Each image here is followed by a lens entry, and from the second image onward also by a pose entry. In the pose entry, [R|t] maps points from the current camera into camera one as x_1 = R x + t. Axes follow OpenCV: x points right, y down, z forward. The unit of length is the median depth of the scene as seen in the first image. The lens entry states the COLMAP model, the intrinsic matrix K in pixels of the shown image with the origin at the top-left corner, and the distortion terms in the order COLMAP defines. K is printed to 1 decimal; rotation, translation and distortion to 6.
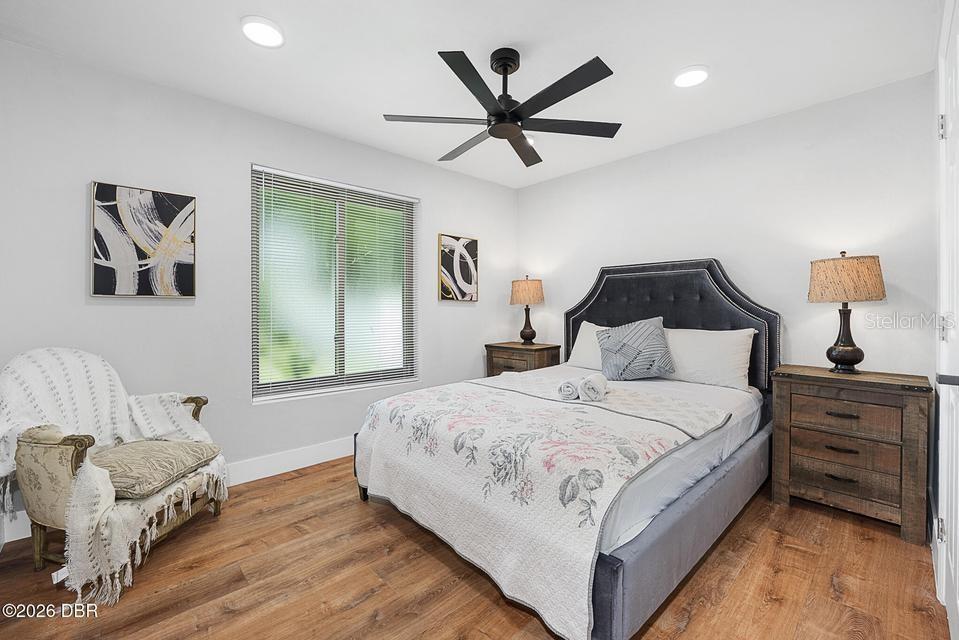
lens RADIAL K [[394.2, 0, 464.8], [0, 394.2, 312.0], [0, 0, 1]] dist [-0.000869, -0.000116]
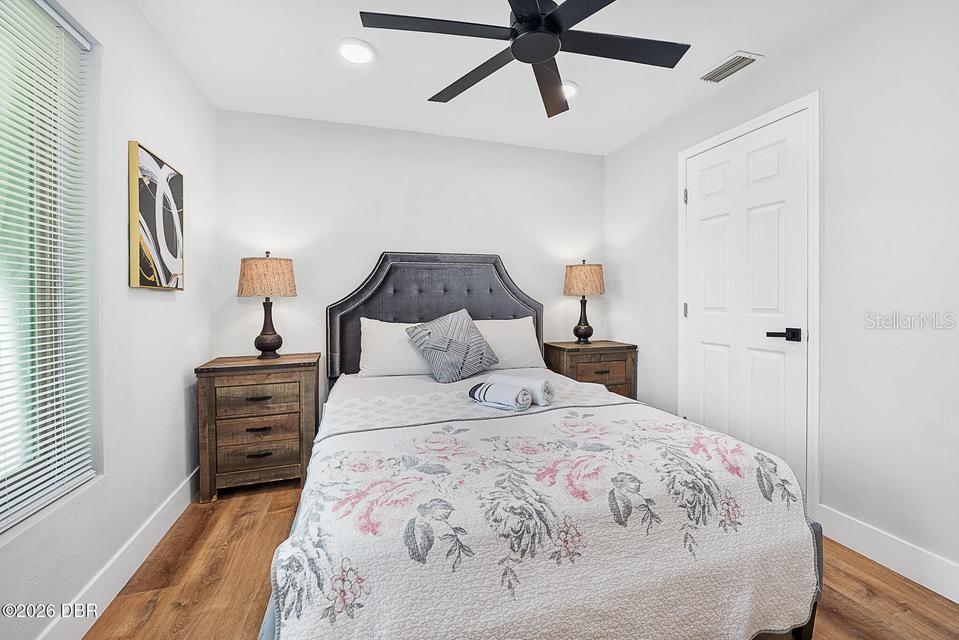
lens RADIAL K [[405.7, 0, 507.2], [0, 405.7, 290.1], [0, 0, 1]] dist [-0.000995, -0.000160]
pose [[0.392187, 0.016977, 0.919729, -0.429393], [0.017755, 0.999504, -0.026021, -0.006788], [-0.919714, 0.026535, 0.391691, 0.548776]]
